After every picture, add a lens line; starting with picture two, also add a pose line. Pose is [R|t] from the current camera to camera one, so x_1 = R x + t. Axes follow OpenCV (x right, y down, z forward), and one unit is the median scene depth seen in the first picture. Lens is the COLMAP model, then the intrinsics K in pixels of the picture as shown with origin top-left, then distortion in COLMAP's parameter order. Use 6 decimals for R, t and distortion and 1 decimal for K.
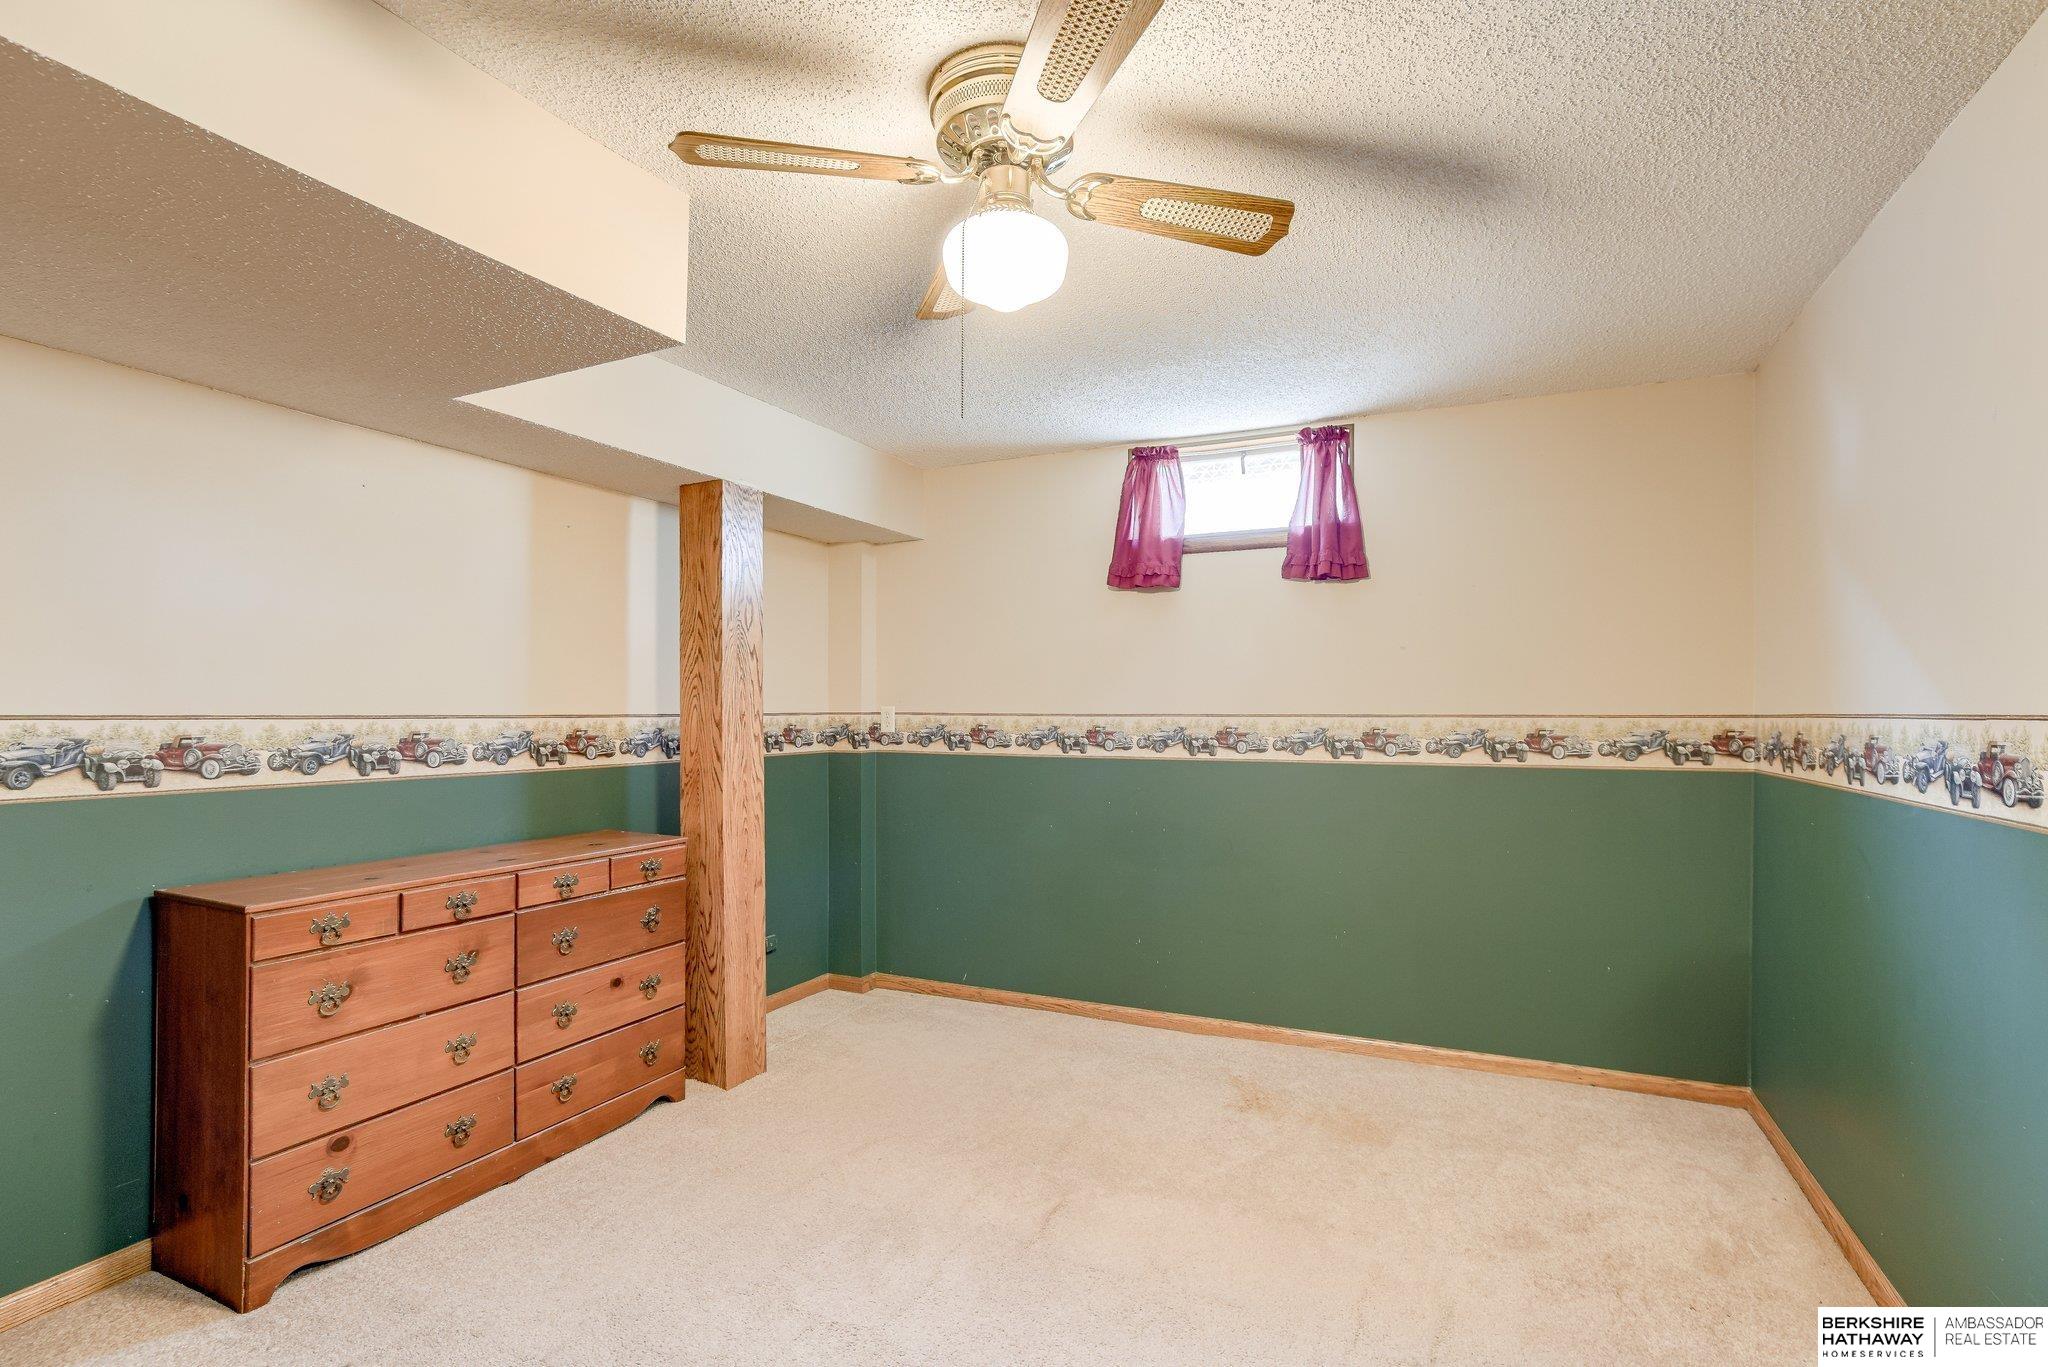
lens RADIAL K [[959.7, 0, 1055.3], [0, 959.7, 724.0], [0, 0, 1]] dist [-0.026656, 0.009024]
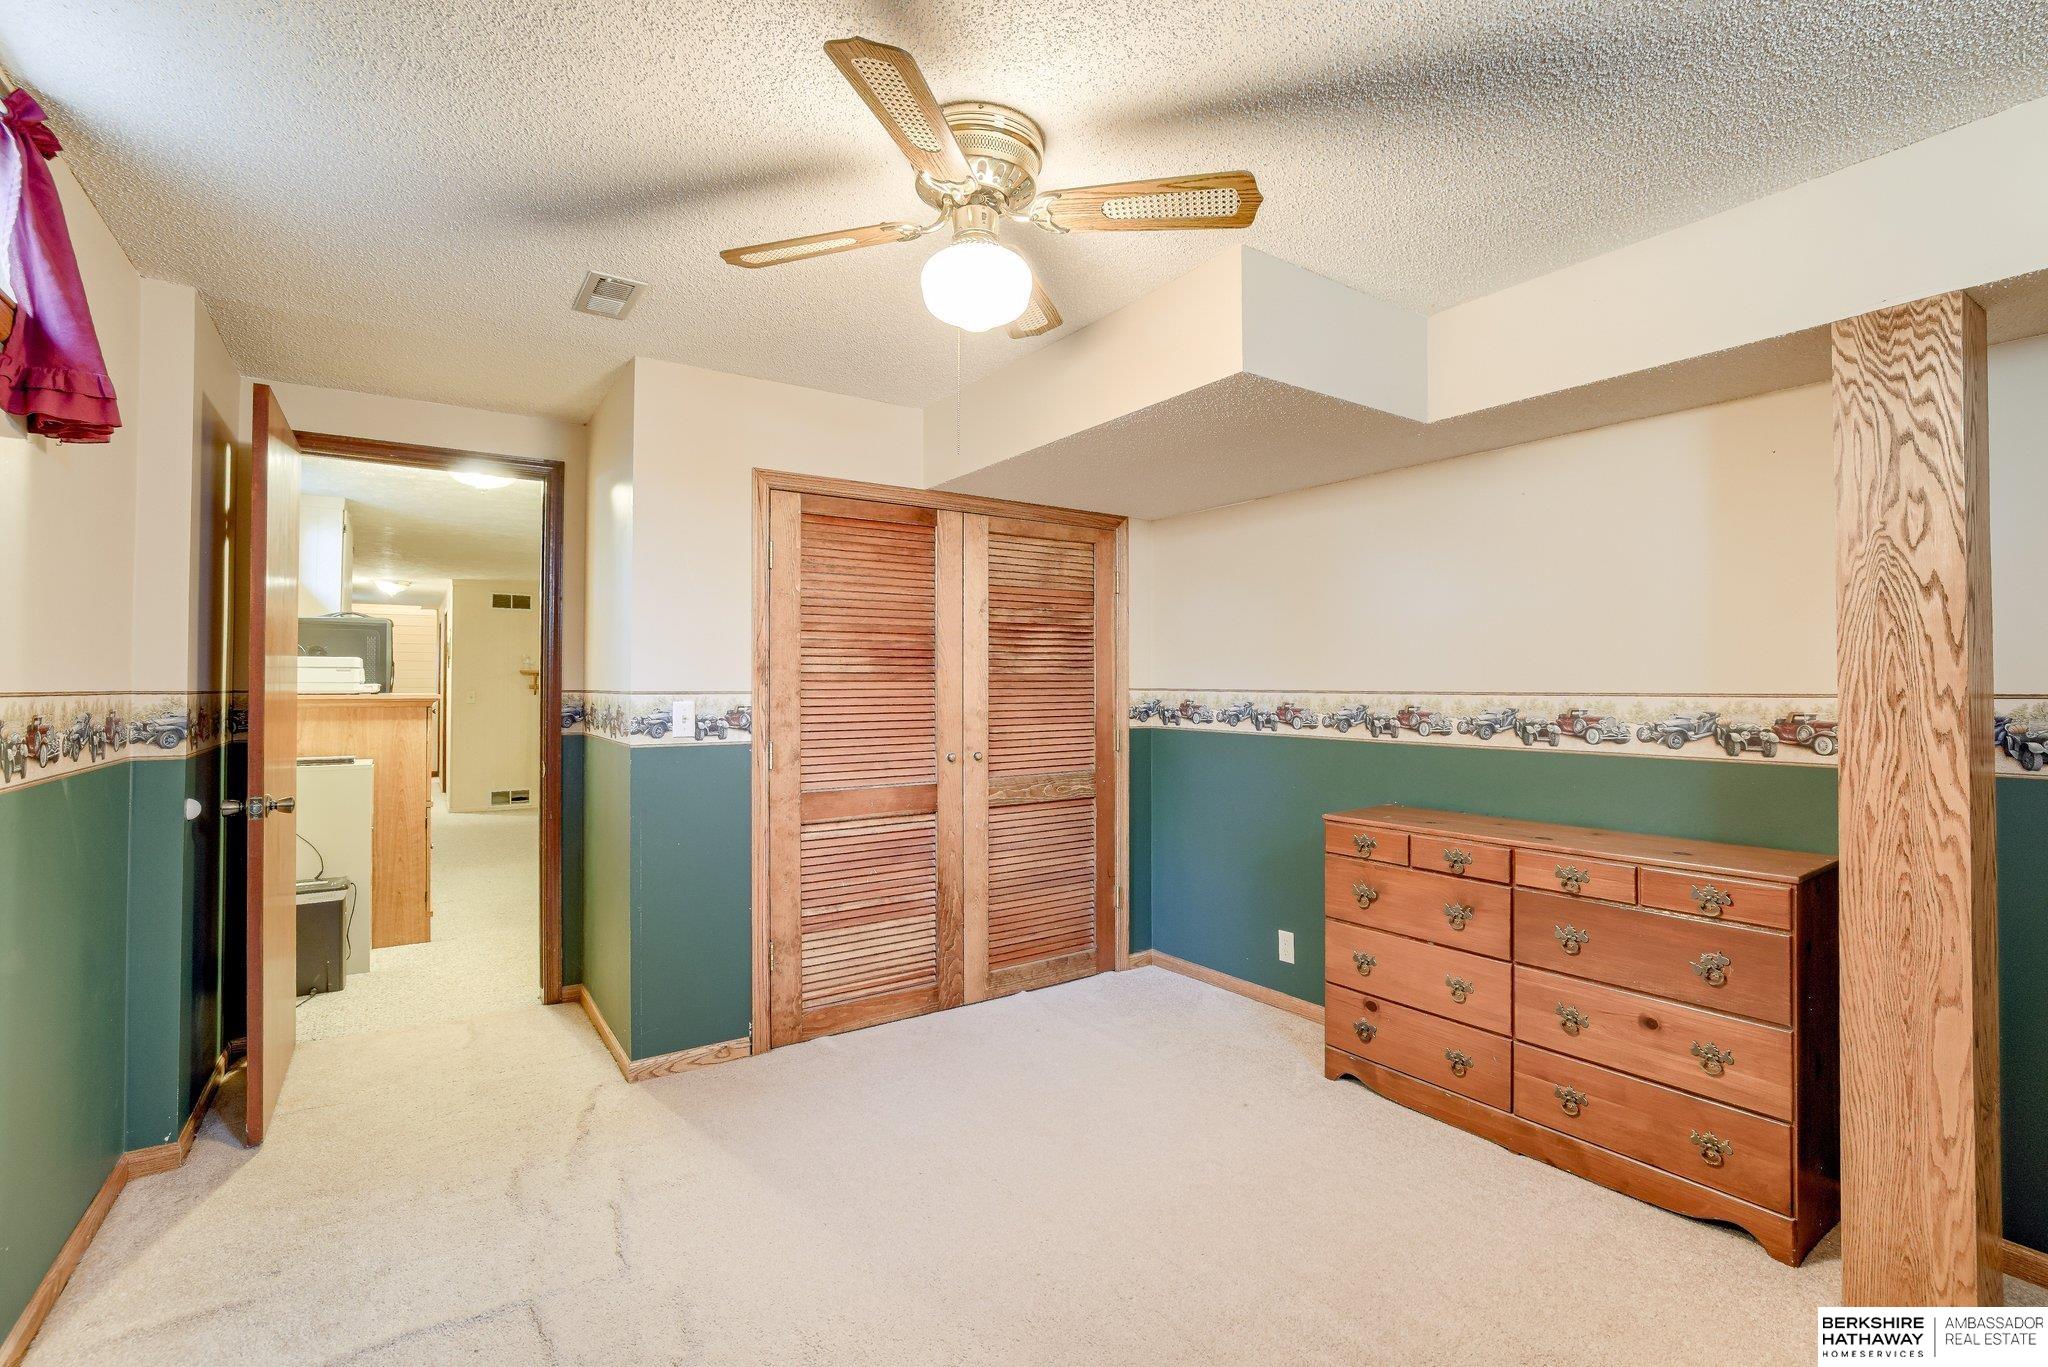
lens RADIAL K [[903.2, 0, 1033.8], [0, 903.2, 671.9], [0, 0, 1]] dist [-0.015232, 0.005090]
pose [[-0.502631, -0.017233, -0.864329, 0.495368], [-0.011978, 0.999844, -0.012970, -0.012368], [0.864418, 0.003834, -0.502759, 0.982166]]
